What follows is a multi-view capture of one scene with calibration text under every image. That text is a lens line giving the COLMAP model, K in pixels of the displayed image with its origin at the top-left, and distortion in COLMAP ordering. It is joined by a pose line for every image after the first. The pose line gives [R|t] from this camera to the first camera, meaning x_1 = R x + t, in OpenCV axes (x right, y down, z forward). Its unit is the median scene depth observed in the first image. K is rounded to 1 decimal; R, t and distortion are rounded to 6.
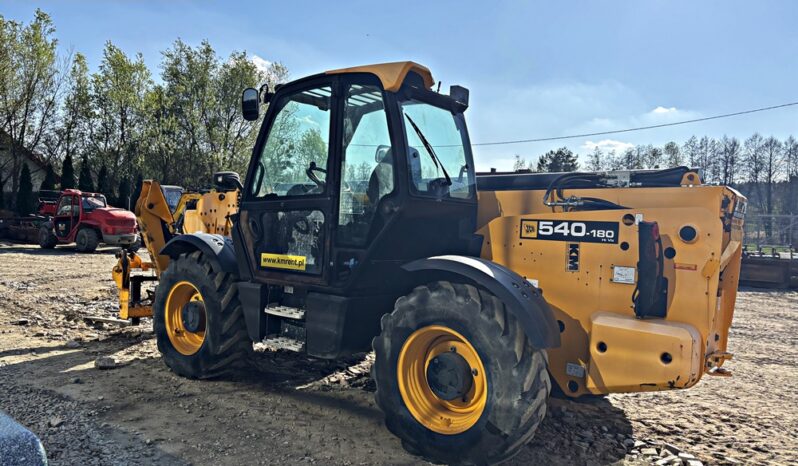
lens RADIAL K [[606.7, 0, 394.3], [0, 606.7, 236.5], [0, 0, 1]] dist [0.044423, -0.057208]
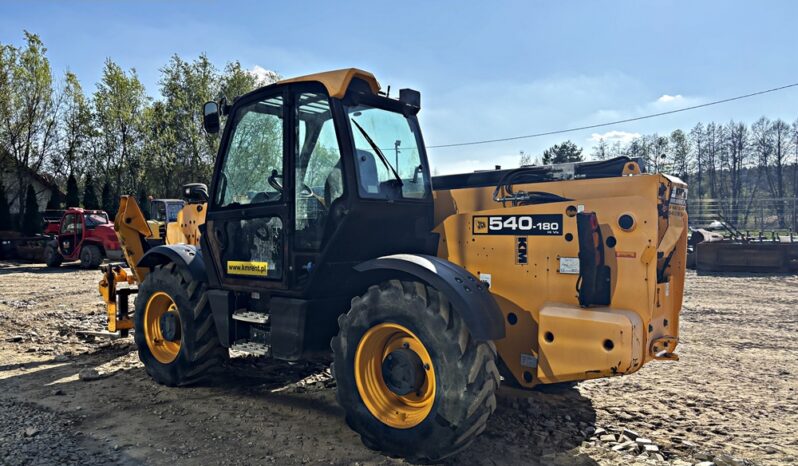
lens RADIAL K [[607.0, 0, 388.0], [0, 607.0, 235.6], [0, 0, 1]] dist [0.048685, -0.061323]
pose [[0.998519, -0.047878, -0.025823, 0.086510], [0.047727, 0.998840, -0.006426, 0.004243], [0.026101, 0.005184, 0.999646, -0.025471]]
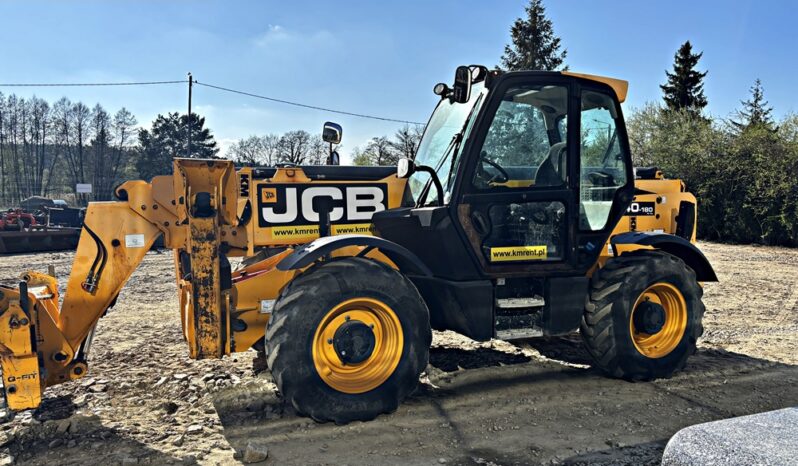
lens RADIAL K [[606.7, 0, 394.3], [0, 606.7, 236.5], [0, 0, 1]] dist [0.044423, -0.057208]
pose [[0.468814, -0.091172, 0.878579, -1.178411], [0.035803, 0.995803, 0.084232, -0.079697], [-0.882571, -0.008034, 0.470110, 0.728962]]
